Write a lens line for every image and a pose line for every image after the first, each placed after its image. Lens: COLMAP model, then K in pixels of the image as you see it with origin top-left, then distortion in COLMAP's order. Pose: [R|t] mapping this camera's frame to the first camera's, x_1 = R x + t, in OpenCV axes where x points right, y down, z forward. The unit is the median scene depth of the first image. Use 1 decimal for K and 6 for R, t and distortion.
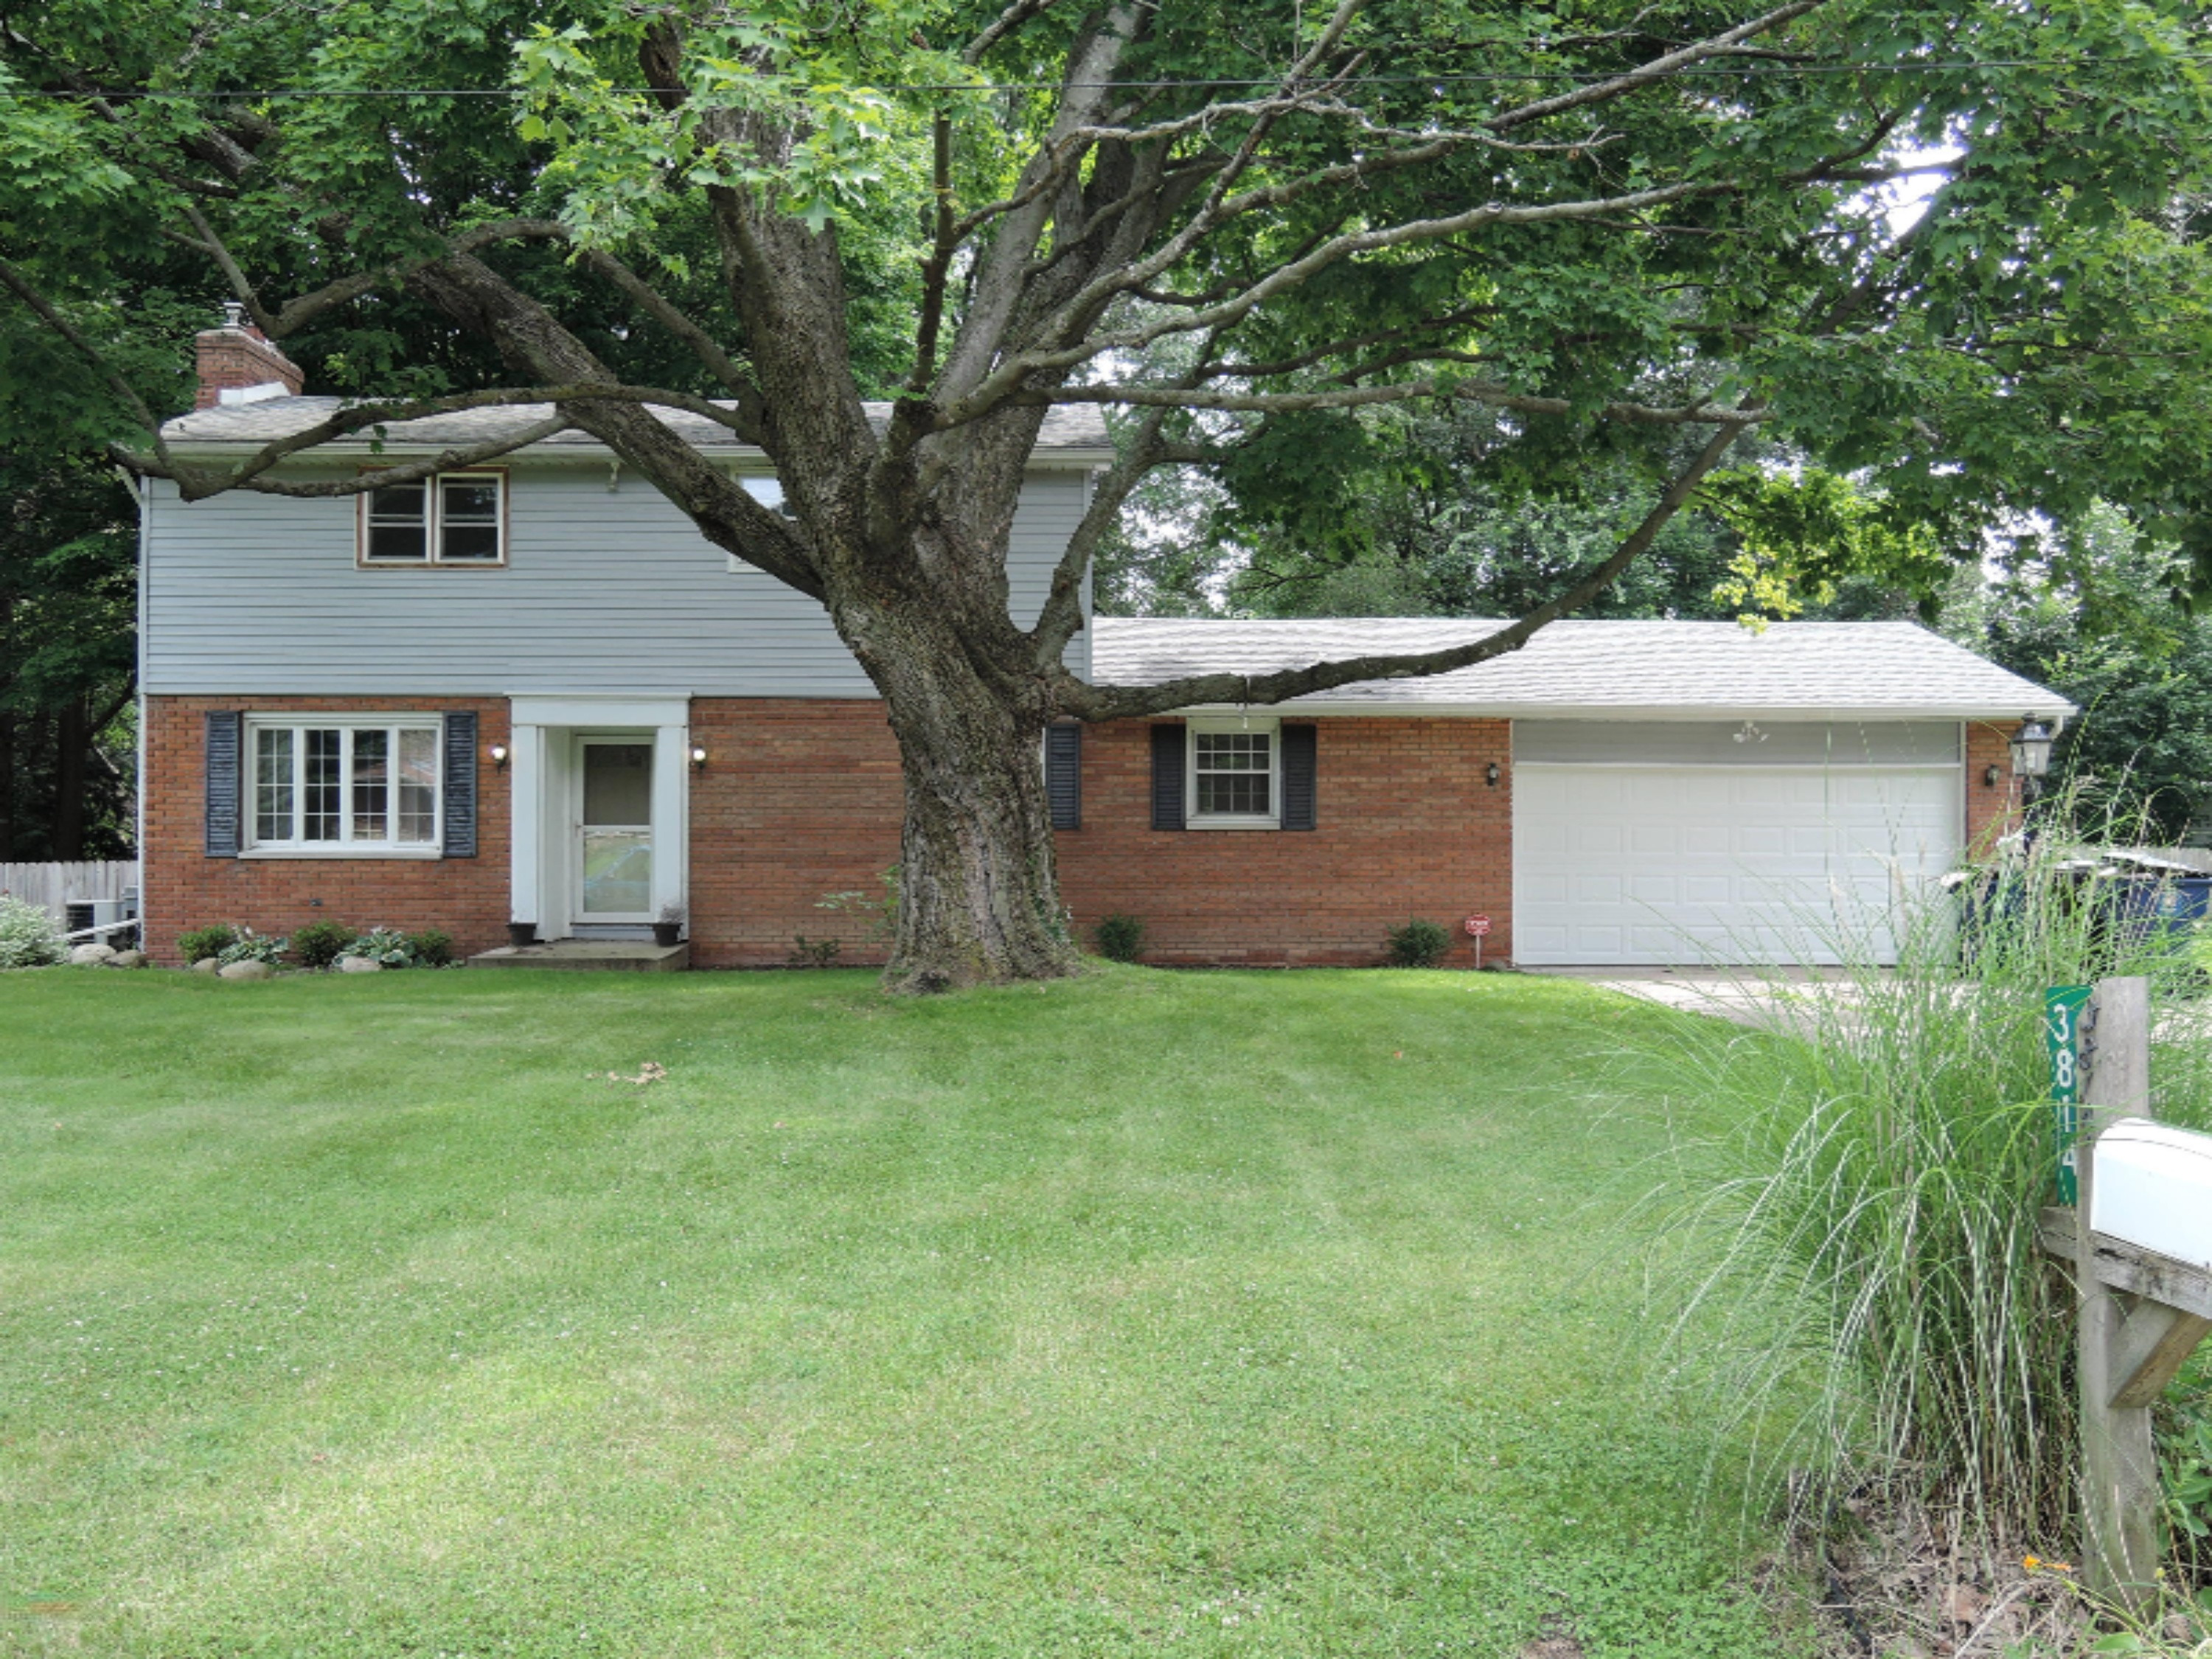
lens RADIAL K [[1961.5, 0, 1100.2], [0, 1961.5, 832.2], [0, 0, 1]] dist [-0.019932, -0.022128]
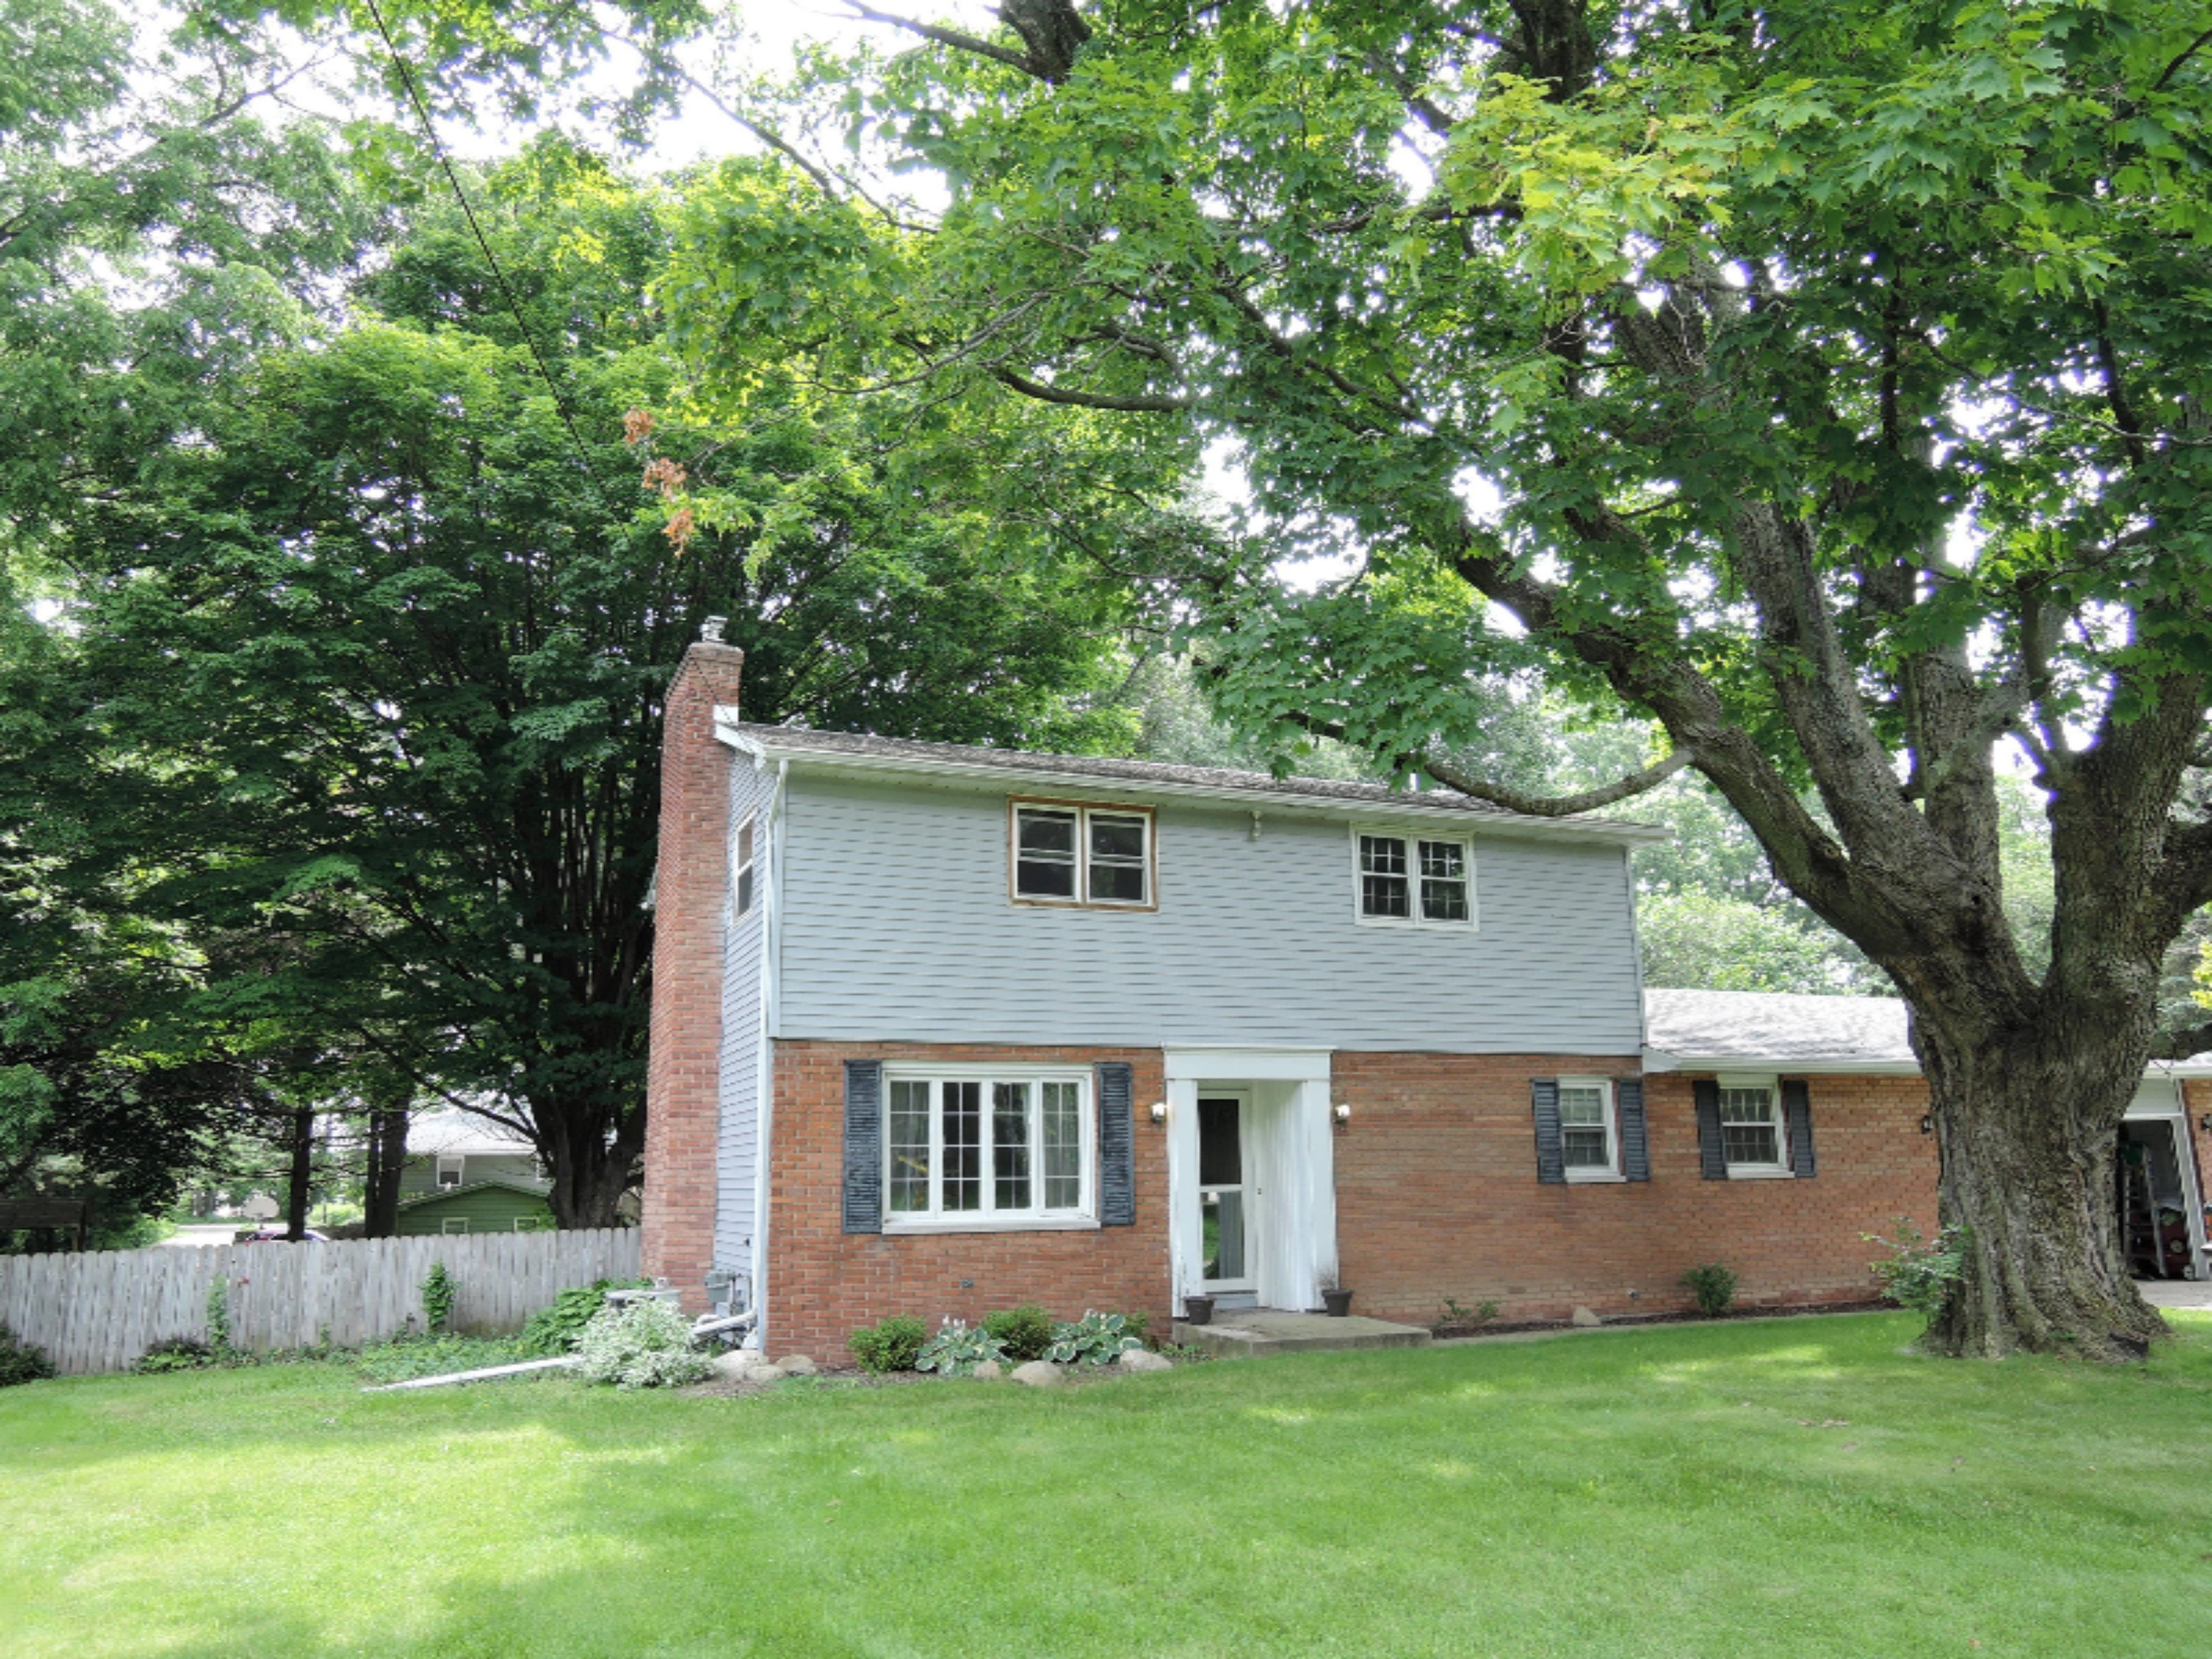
lens RADIAL K [[1582.2, 0, 1092.6], [0, 1582.2, 834.8], [0, 0, 1]] dist [-0.026882, 0.006814]
pose [[0.934935, 0.058934, 0.349891, -0.716828], [0.014972, 0.978679, -0.204851, -0.017325], [-0.354504, 0.196761, 0.914118, 0.358636]]
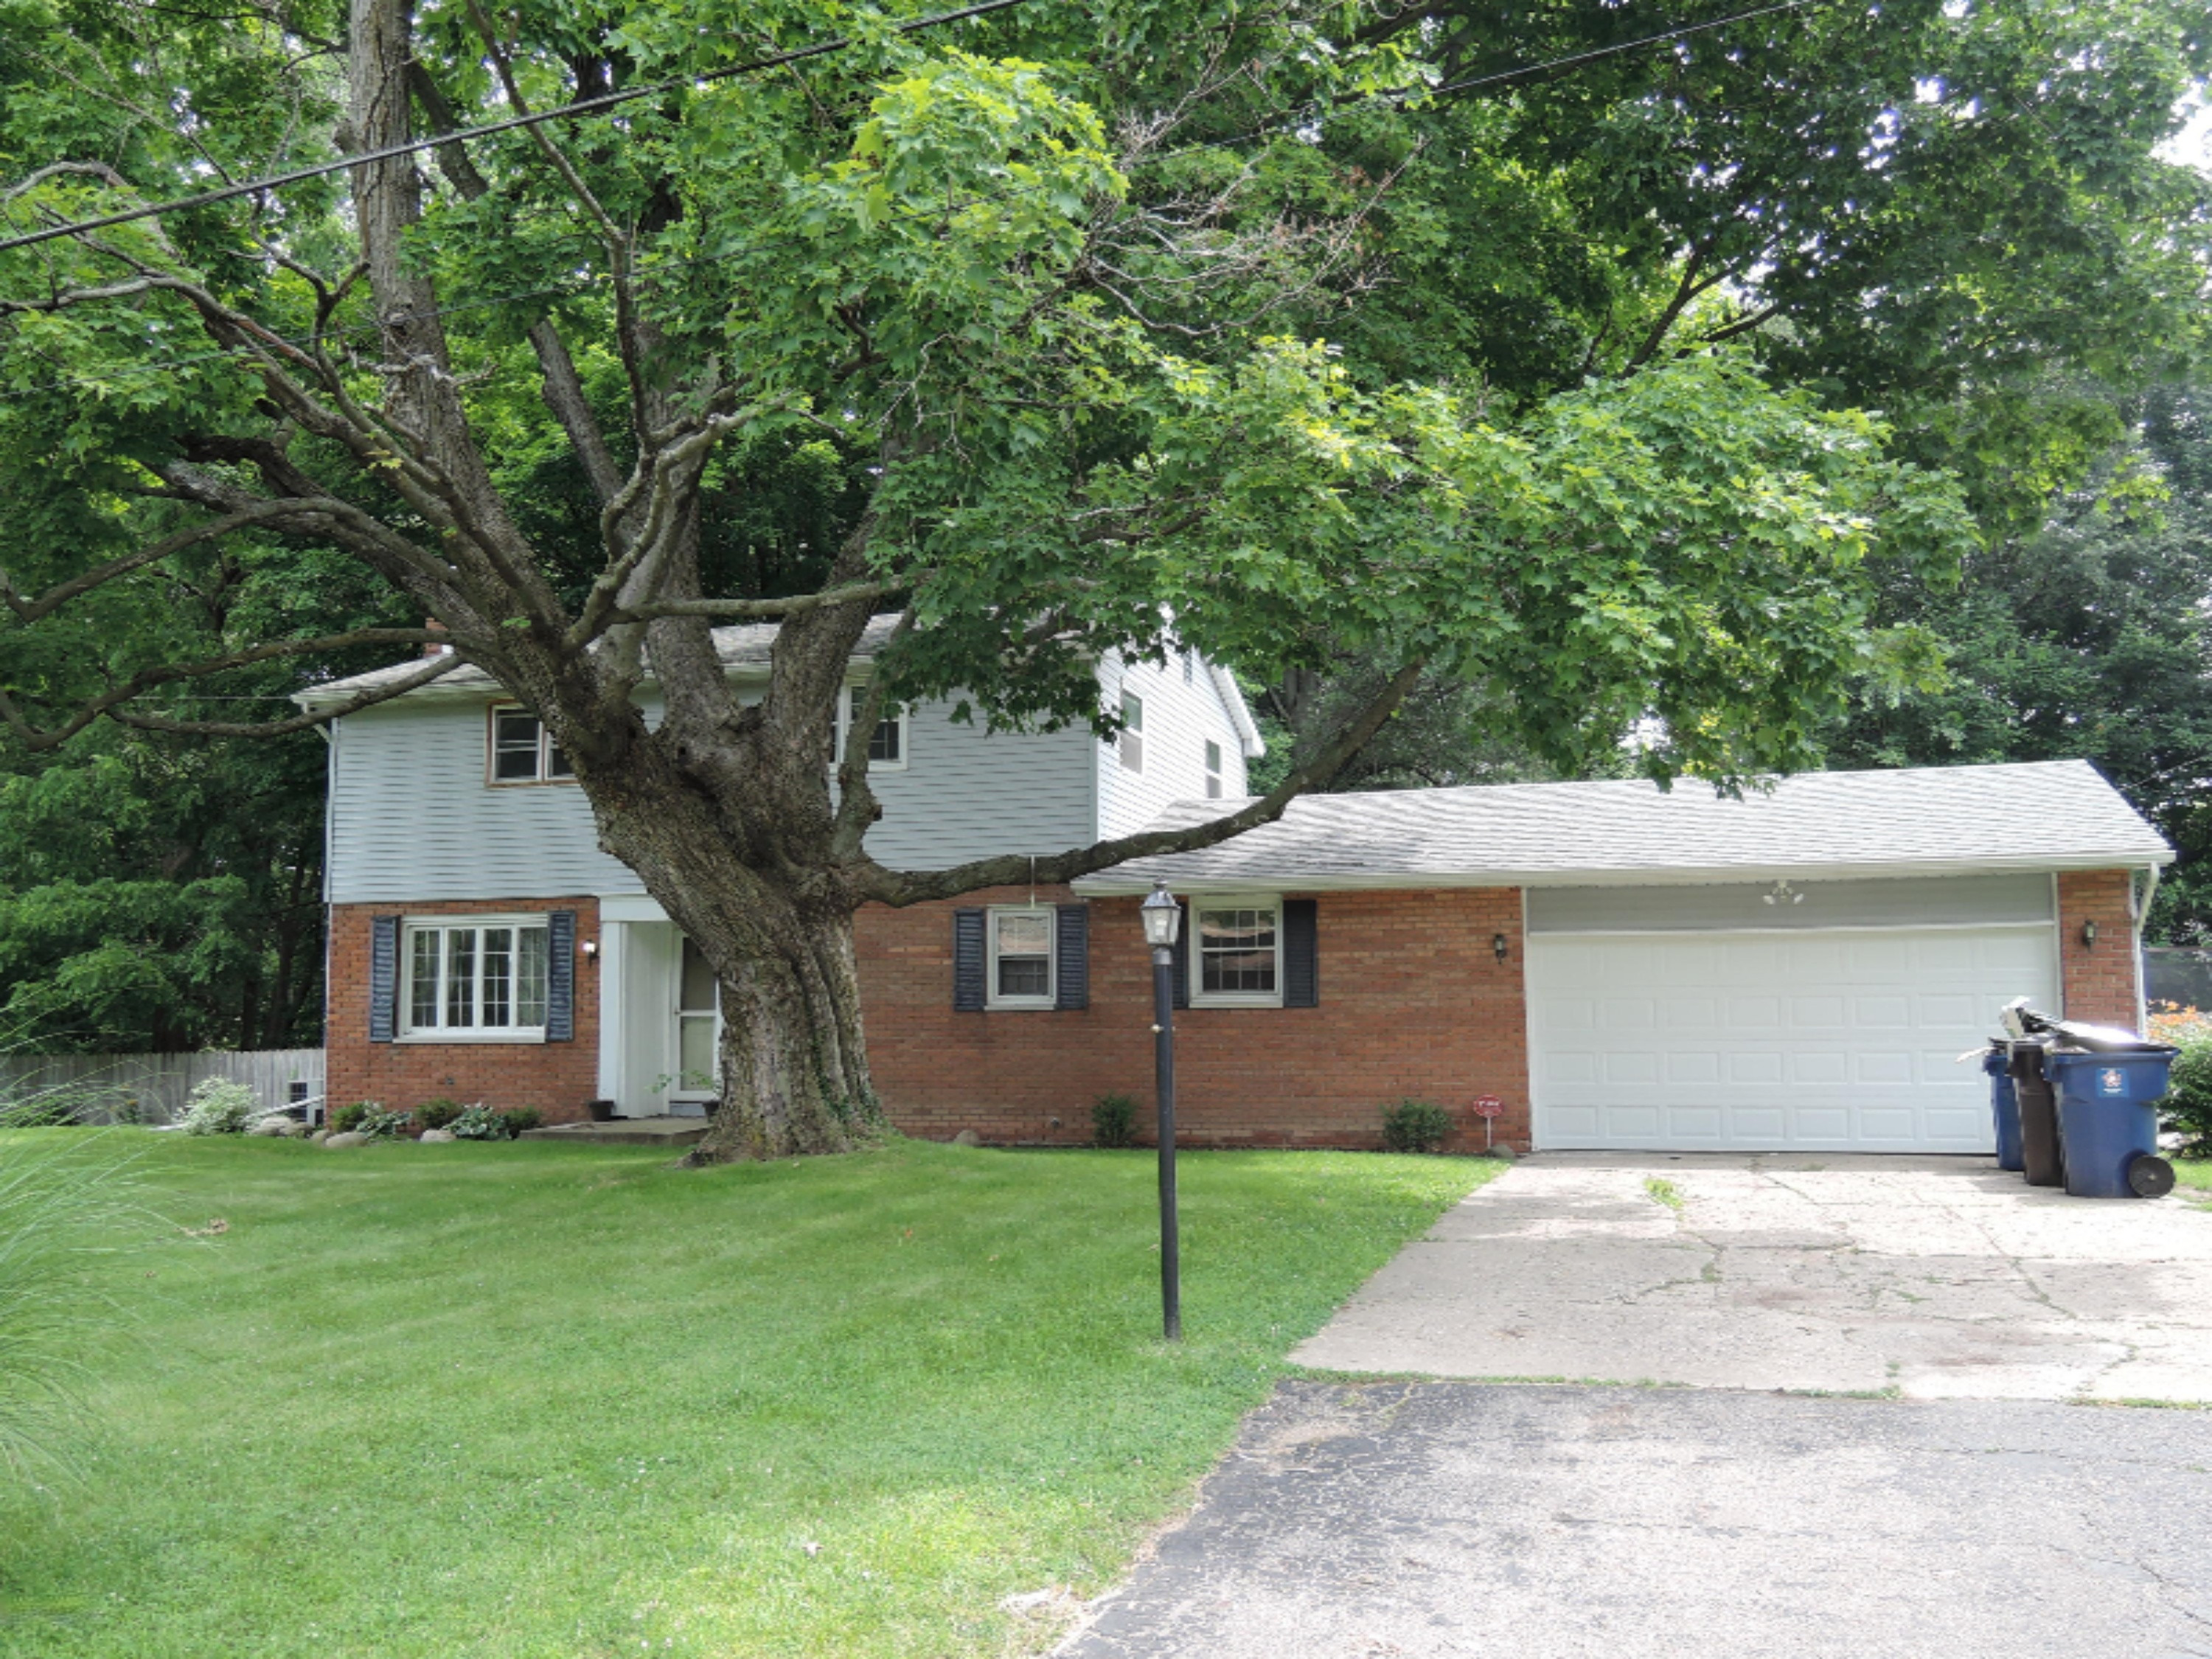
lens RADIAL K [[1961.5, 0, 1107.7], [0, 1961.5, 836.8], [0, 0, 1]] dist [-0.019932, -0.022128]
pose [[0.944899, -0.040787, -0.324811, 0.400887], [0.011488, 0.995728, -0.091616, 0.003013], [0.327160, 0.082837, 0.941331, 0.046173]]
